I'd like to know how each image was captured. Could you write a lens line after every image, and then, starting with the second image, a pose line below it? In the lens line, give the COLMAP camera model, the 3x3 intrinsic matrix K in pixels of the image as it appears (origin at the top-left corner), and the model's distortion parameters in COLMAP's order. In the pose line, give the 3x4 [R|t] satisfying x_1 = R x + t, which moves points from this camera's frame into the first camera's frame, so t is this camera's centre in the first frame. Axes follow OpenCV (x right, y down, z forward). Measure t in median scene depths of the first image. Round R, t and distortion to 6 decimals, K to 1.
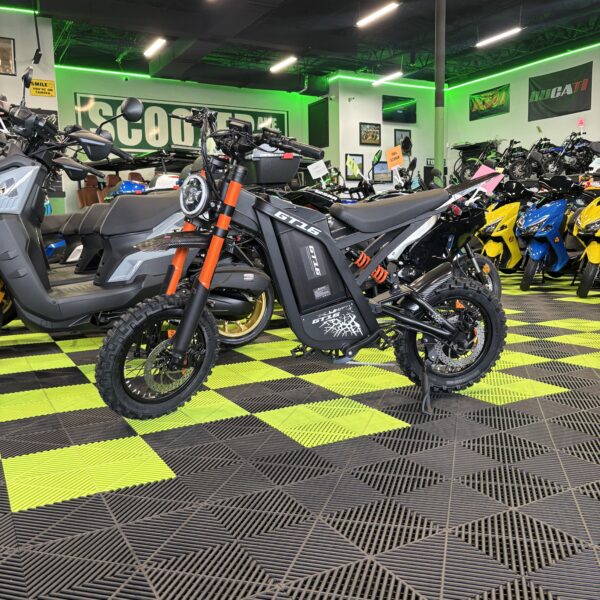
lens RADIAL K [[615.8, 0, 302.1], [0, 615.8, 298.6], [0, 0, 1]] dist [0.028486, 0.000000]
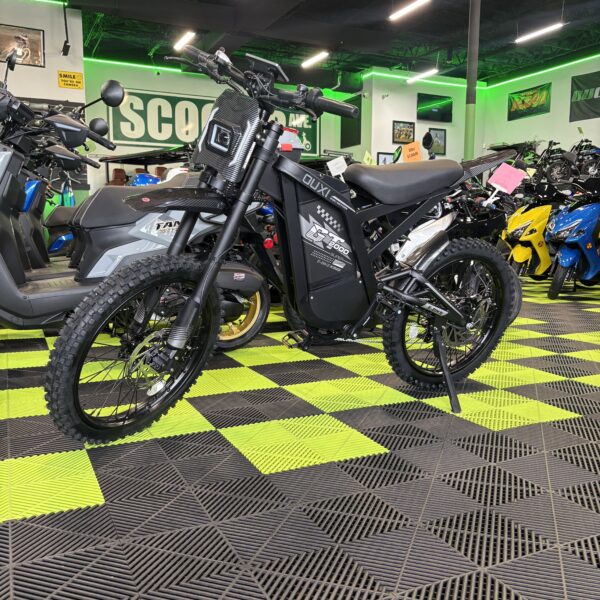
lens RADIAL K [[615.8, 0, 303.9], [0, 615.8, 298.7], [0, 0, 1]] dist [0.028486, 0.000000]
pose [[0.998036, 0.031838, -0.053947, 0.047086], [-0.031754, 0.999493, 0.002418, -0.005321], [0.053997, -0.000700, 0.998541, 0.055703]]
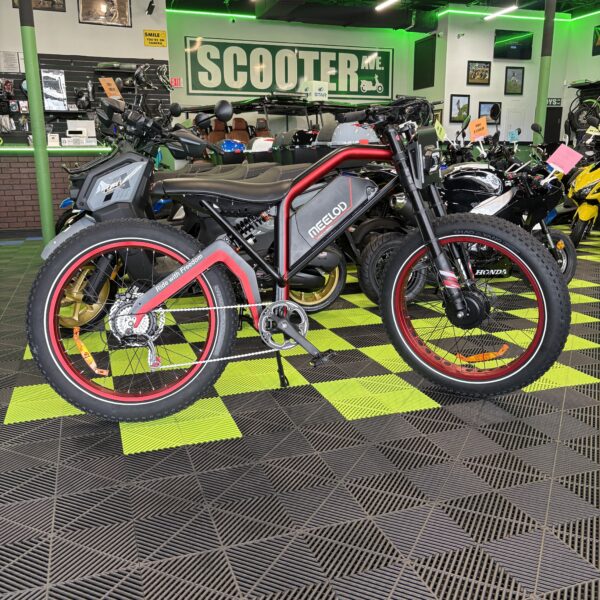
lens RADIAL K [[615.8, 0, 299.8], [0, 615.8, 303.5], [0, 0, 1]] dist [0.028486, 0.000000]
pose [[0.984947, 0.052715, -0.164624, 0.046653], [-0.032963, 0.992167, 0.120490, -0.061032], [0.169686, -0.113250, 0.978969, -0.089061]]
